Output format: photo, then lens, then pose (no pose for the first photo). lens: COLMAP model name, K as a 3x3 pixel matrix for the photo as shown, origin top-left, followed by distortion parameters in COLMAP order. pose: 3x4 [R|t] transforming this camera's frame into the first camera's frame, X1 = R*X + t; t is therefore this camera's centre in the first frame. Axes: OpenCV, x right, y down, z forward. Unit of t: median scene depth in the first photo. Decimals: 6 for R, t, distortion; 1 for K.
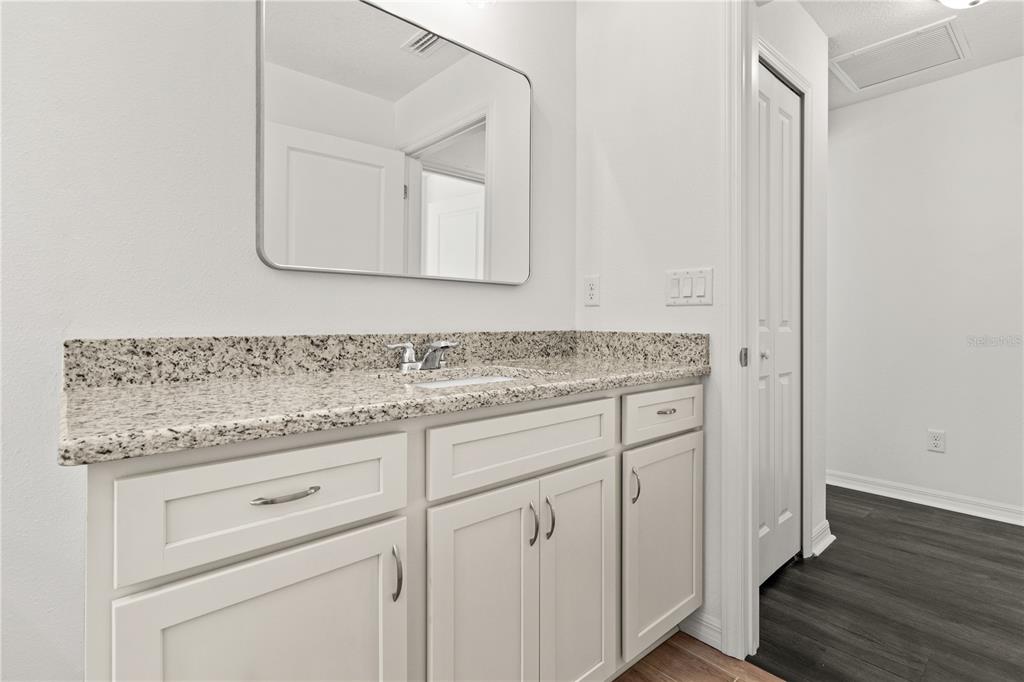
lens RADIAL K [[495.4, 0, 506.9], [0, 495.4, 322.5], [0, 0, 1]] dist [0.003185, 0.000563]
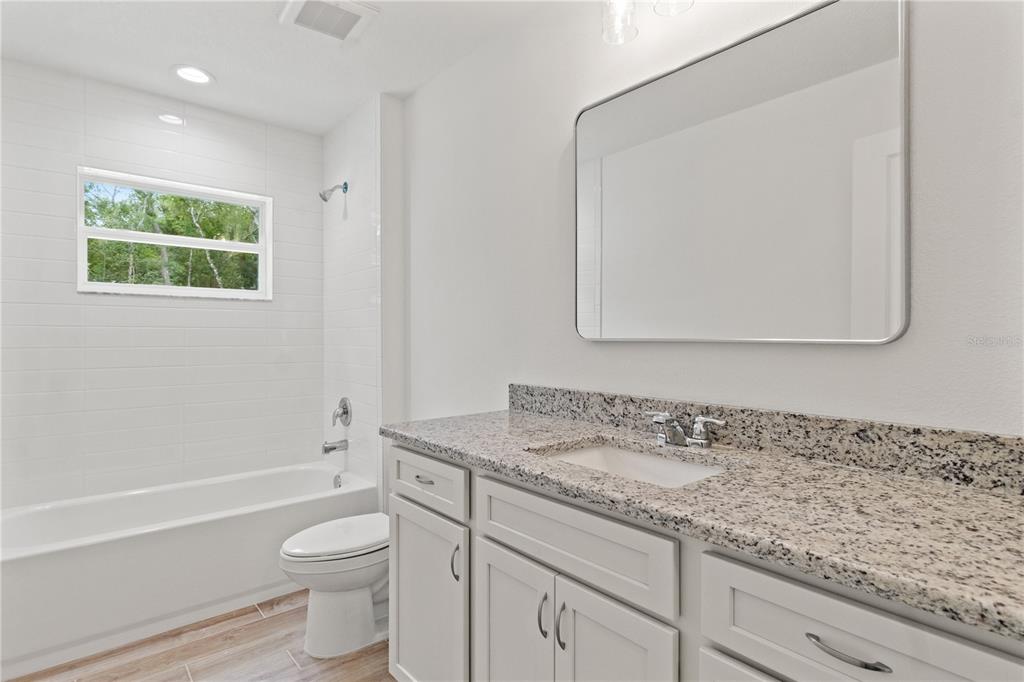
lens RADIAL K [[526.9, 0, 510.9], [0, 526.9, 339.3], [0, 0, 1]] dist [-0.005051, -0.001449]
pose [[-0.034893, 0.006318, -0.999371, 0.870902], [0.000852, 0.999980, 0.006292, -0.111628], [0.999391, -0.000632, -0.034898, 0.784876]]
